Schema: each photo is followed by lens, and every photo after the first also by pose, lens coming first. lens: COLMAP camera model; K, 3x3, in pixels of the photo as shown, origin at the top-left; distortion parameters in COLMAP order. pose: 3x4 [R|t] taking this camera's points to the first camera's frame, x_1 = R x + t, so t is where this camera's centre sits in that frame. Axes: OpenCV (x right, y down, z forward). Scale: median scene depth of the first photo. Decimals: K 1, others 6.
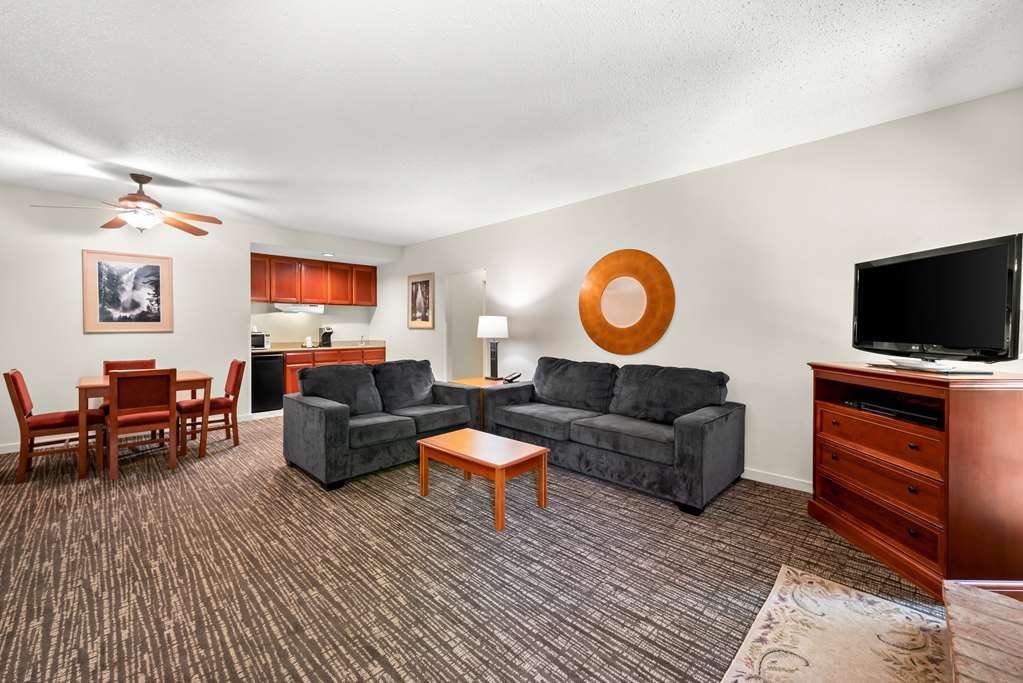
lens RADIAL K [[413.3, 0, 514.9], [0, 413.3, 339.0], [0, 0, 1]] dist [0.002393, -0.000604]
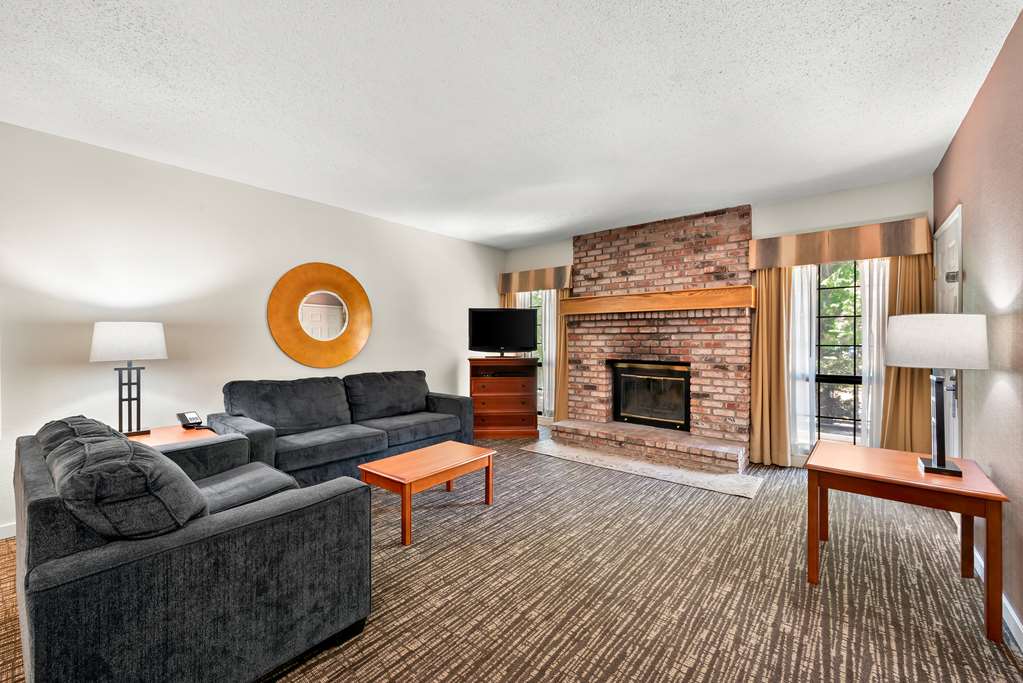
lens RADIAL K [[413.3, 0, 514.7], [0, 413.3, 337.8], [0, 0, 1]] dist [0.002393, -0.000604]
pose [[-0.101393, 0.001775, 0.994845, -1.600130], [0.025126, 0.999684, 0.000778, -0.044647], [-0.994529, 0.025076, -0.101405, 1.291882]]
